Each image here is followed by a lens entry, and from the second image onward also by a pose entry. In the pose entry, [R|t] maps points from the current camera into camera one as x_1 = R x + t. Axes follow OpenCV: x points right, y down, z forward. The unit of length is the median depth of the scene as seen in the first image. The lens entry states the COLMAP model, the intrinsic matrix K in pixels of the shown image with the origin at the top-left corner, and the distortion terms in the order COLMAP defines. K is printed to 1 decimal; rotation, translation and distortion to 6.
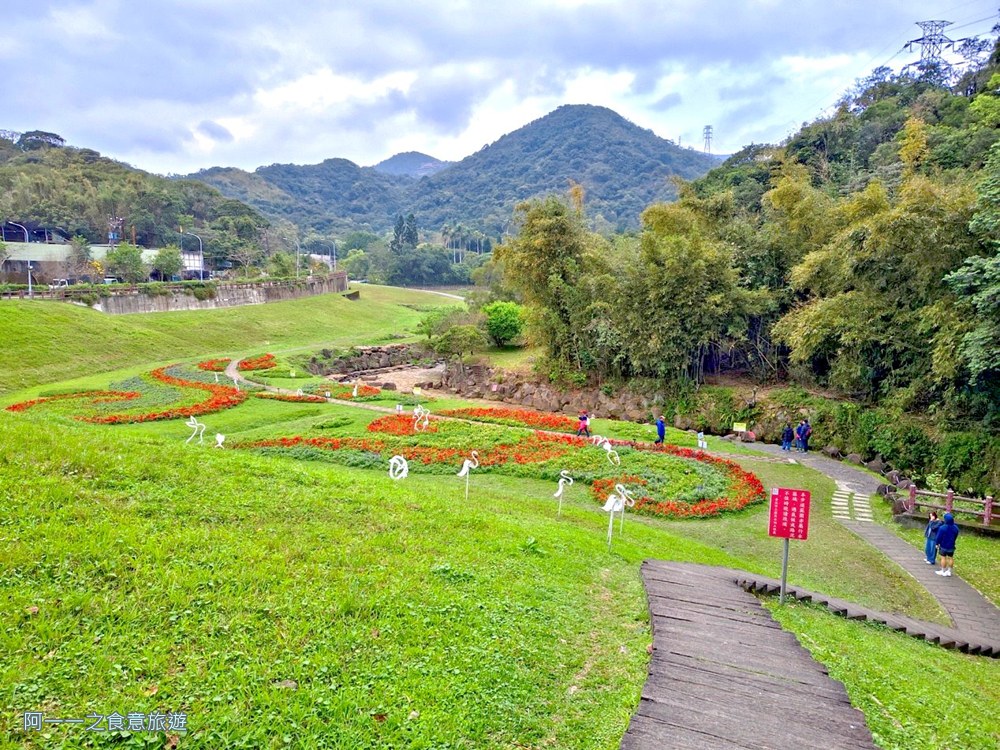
lens RADIAL K [[681.6, 0, 500.8], [0, 681.6, 380.6], [0, 0, 1]] dist [0.029549, 0.008186]
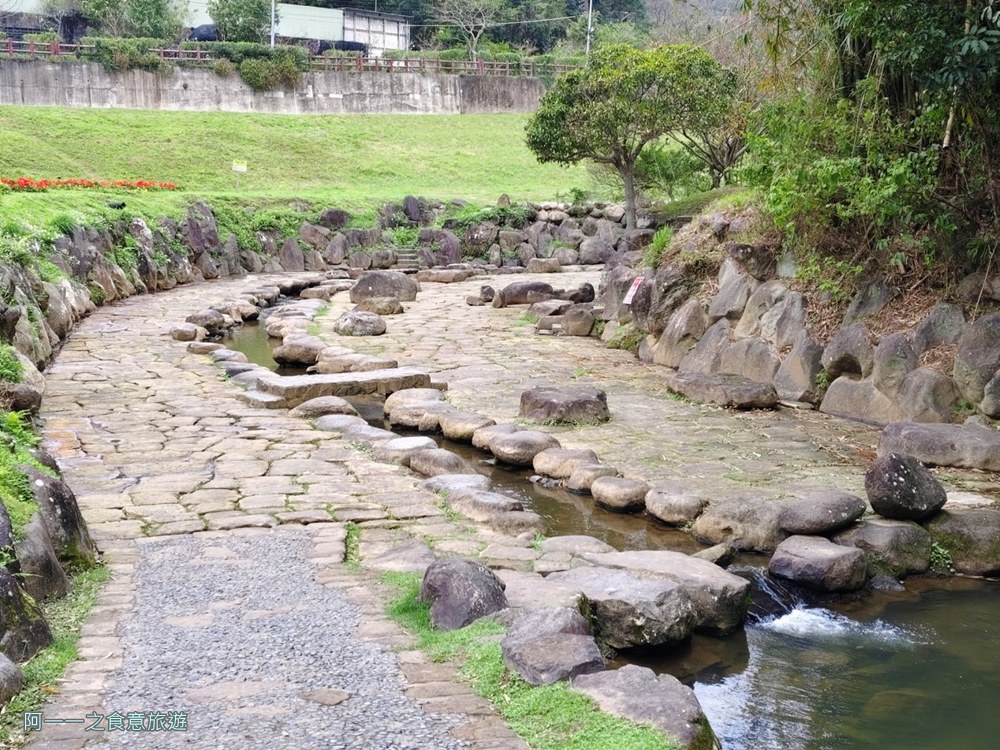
lens RADIAL K [[1365.0, 0, 471.7], [0, 1365.0, 382.3], [0, 0, 1]] dist [-0.002190, 0.000000]
pose [[0.811237, 0.084918, -0.578518, 0.137191], [-0.090645, 0.995701, 0.019047, 0.024949], [0.577648, 0.036988, 0.815447, 0.443711]]
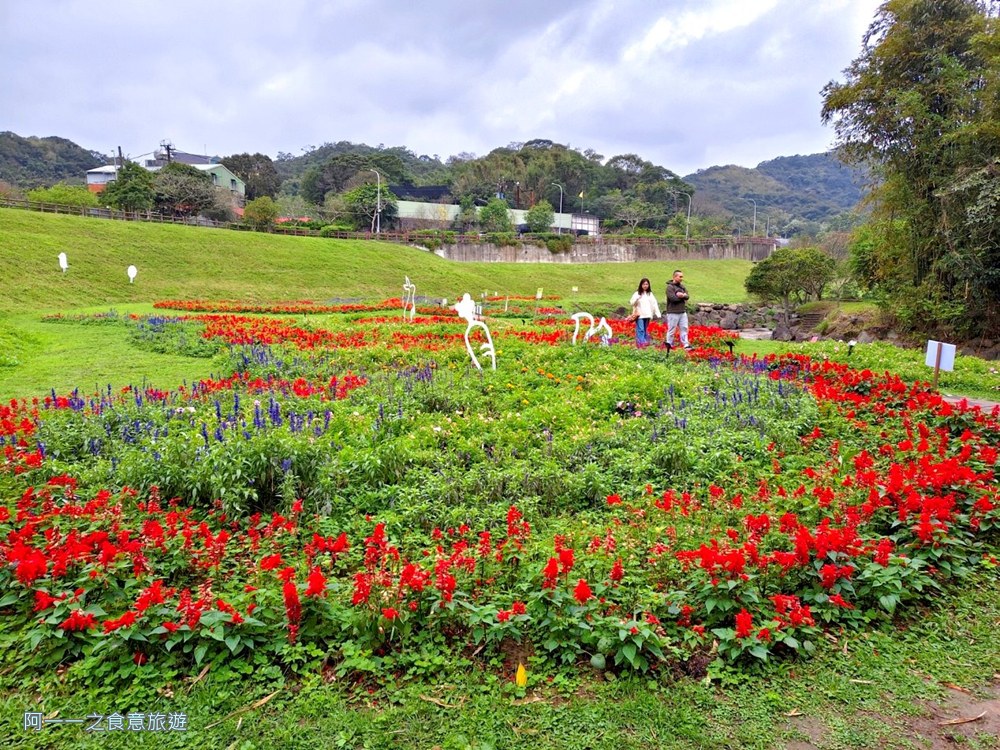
lens RADIAL K [[681.6, 0, 495.3], [0, 681.6, 376.0], [0, 0, 1]] dist [0.029549, 0.008186]
pose [[0.753029, 0.087278, -0.652173, 0.122253], [-0.100347, 0.994803, 0.017267, 0.040556], [0.650290, 0.052441, 0.757874, 0.262817]]
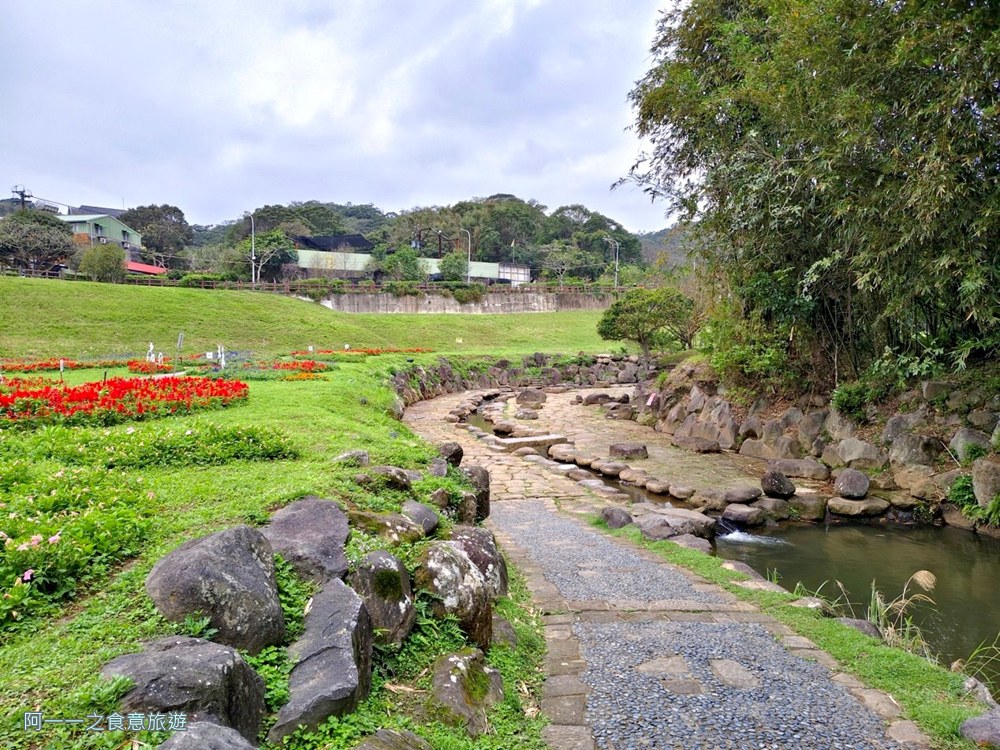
lens RADIAL K [[681.6, 0, 492.0], [0, 681.6, 371.7], [0, 0, 1]] dist [0.029549, 0.008186]
pose [[0.755733, 0.018838, -0.654609, 0.151864], [-0.085236, 0.993913, -0.069802, 0.024059], [0.649309, 0.108548, 0.752738, 0.402412]]
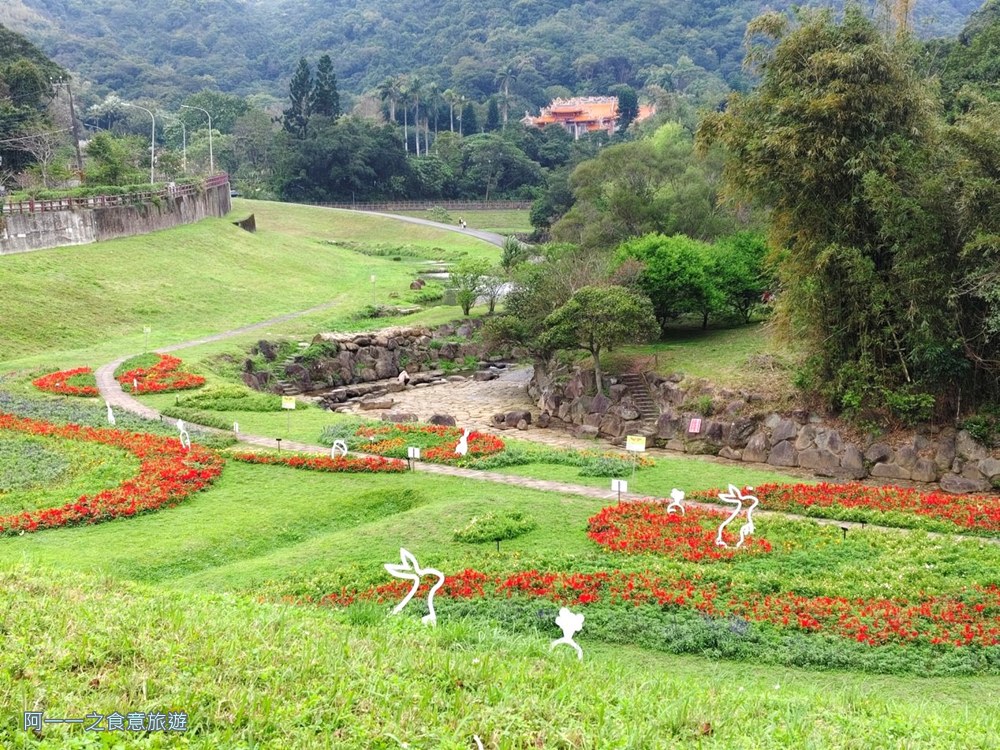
lens RADIAL K [[1364.5, 0, 498.2], [0, 1364.5, 370.9], [0, 0, 1]] dist [0.024850, 0.000000]
pose [[0.999305, -0.011752, 0.035386, -0.120749], [0.012253, 0.999827, -0.013961, -0.010158], [-0.035216, 0.014385, 0.999276, 0.069360]]
